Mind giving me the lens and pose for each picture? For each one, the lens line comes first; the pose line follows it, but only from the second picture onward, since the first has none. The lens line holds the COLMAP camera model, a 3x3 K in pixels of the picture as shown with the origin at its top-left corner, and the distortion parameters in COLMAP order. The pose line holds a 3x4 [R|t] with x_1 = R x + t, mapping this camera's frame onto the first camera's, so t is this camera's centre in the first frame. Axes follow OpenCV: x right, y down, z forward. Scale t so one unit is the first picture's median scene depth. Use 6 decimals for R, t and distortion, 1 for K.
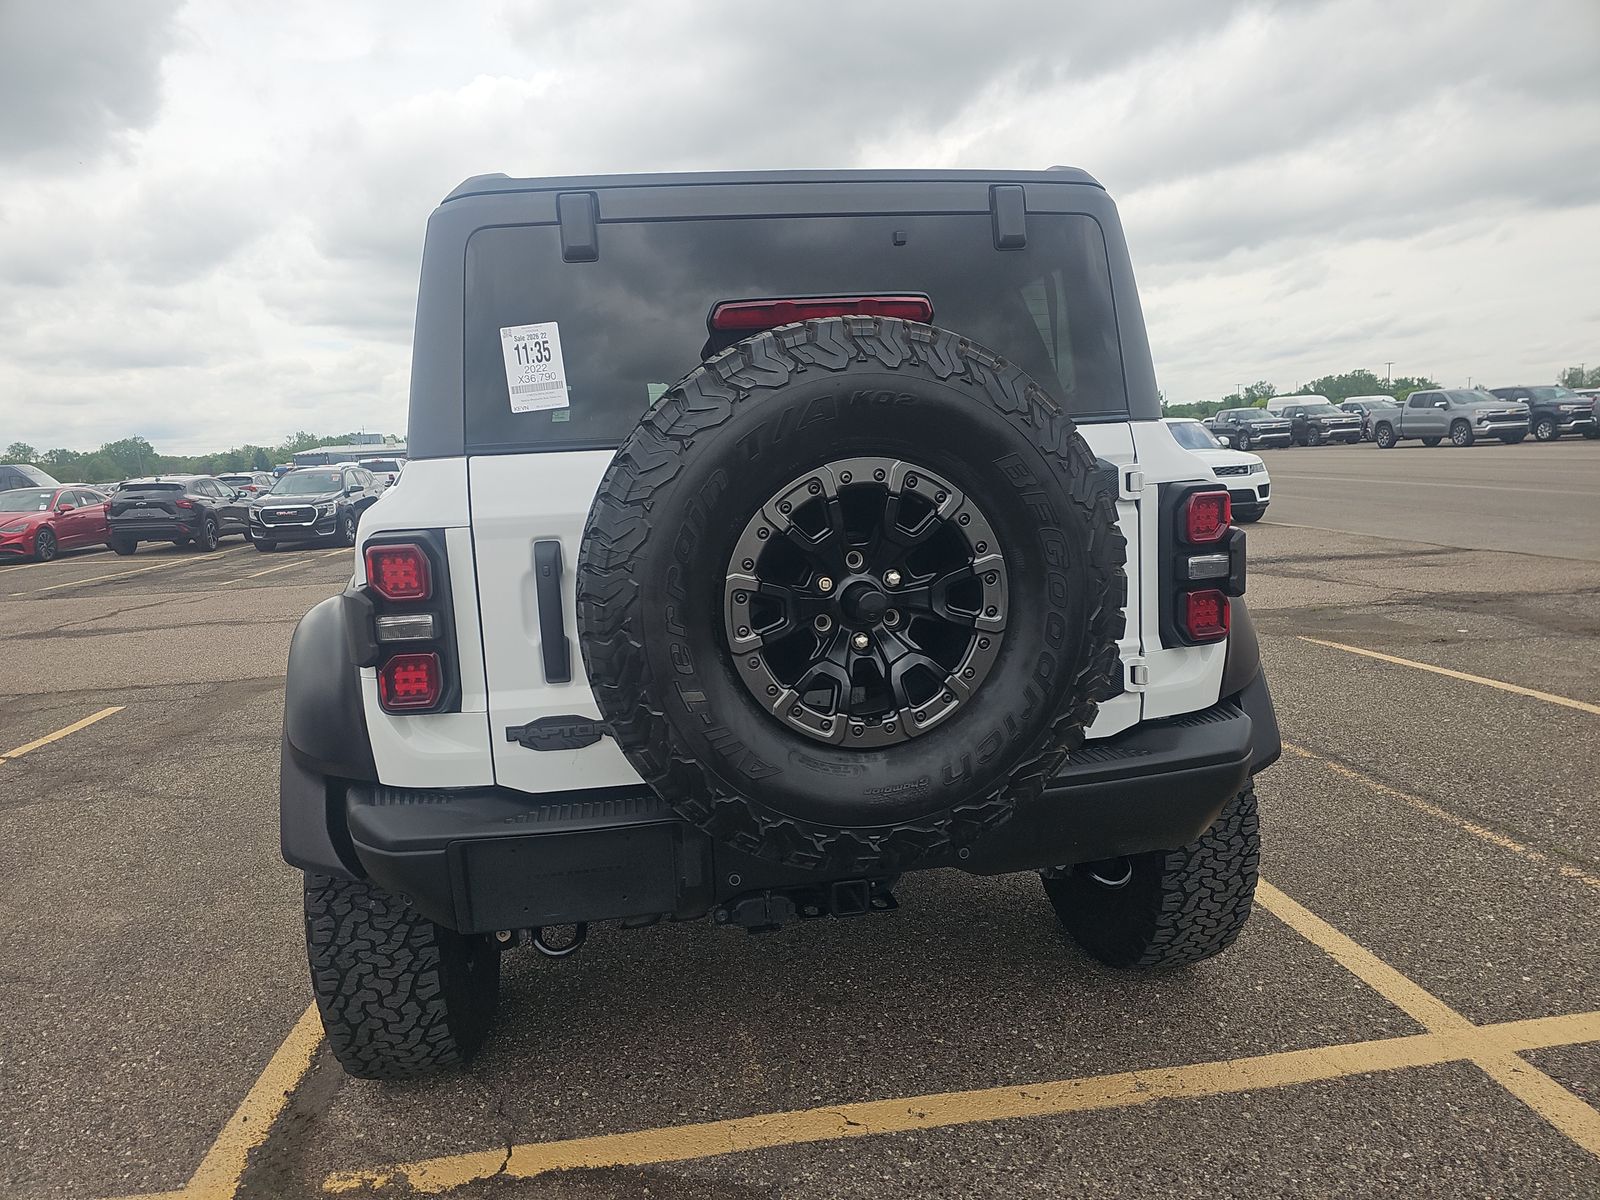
lens RADIAL K [[1078.0, 0, 800.0], [0, 1078.0, 600.0], [0, 0, 1]] dist [0.015380, -0.018067]
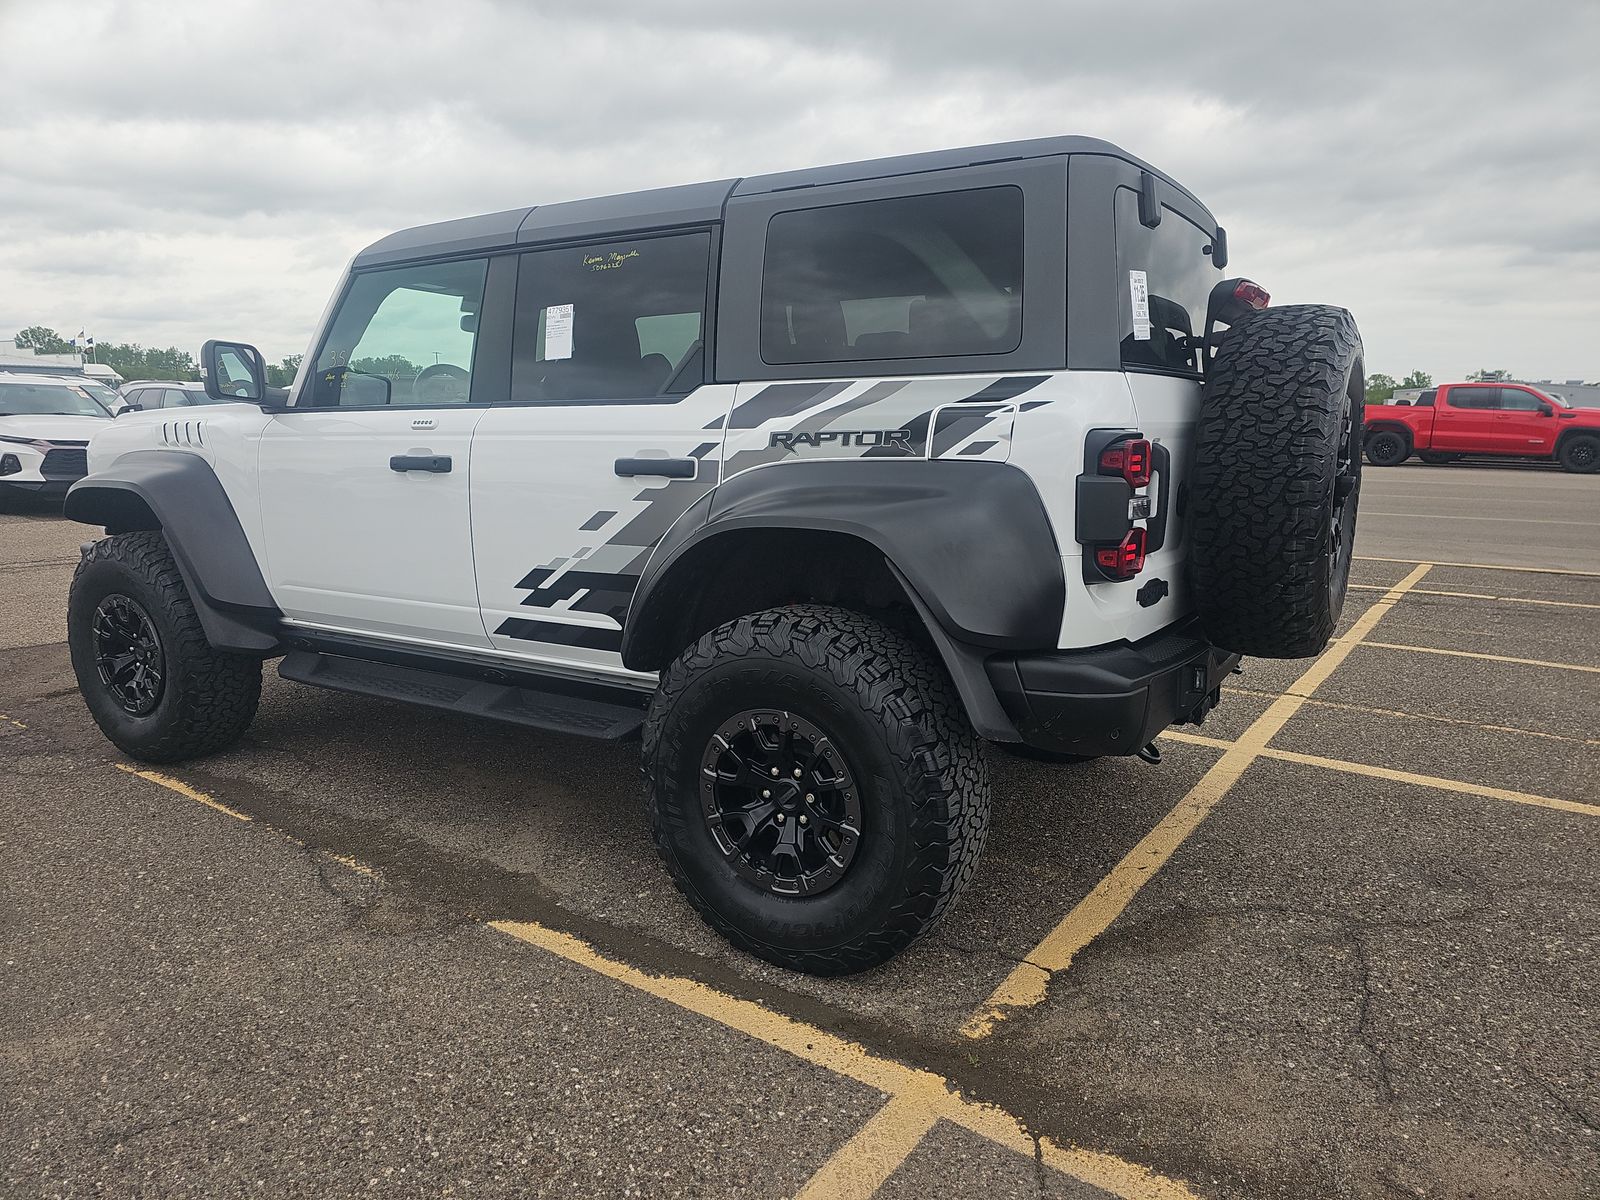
lens RADIAL K [[1064.6, 0, 834.3], [0, 1064.6, 601.9], [0, 0, 1]] dist [0.015401, -0.002944]
pose [[0.646573, -0.063249, 0.760225, -1.298828], [0.045695, 0.997979, 0.044165, 0.054957], [-0.761482, 0.006182, 0.648157, 0.409271]]
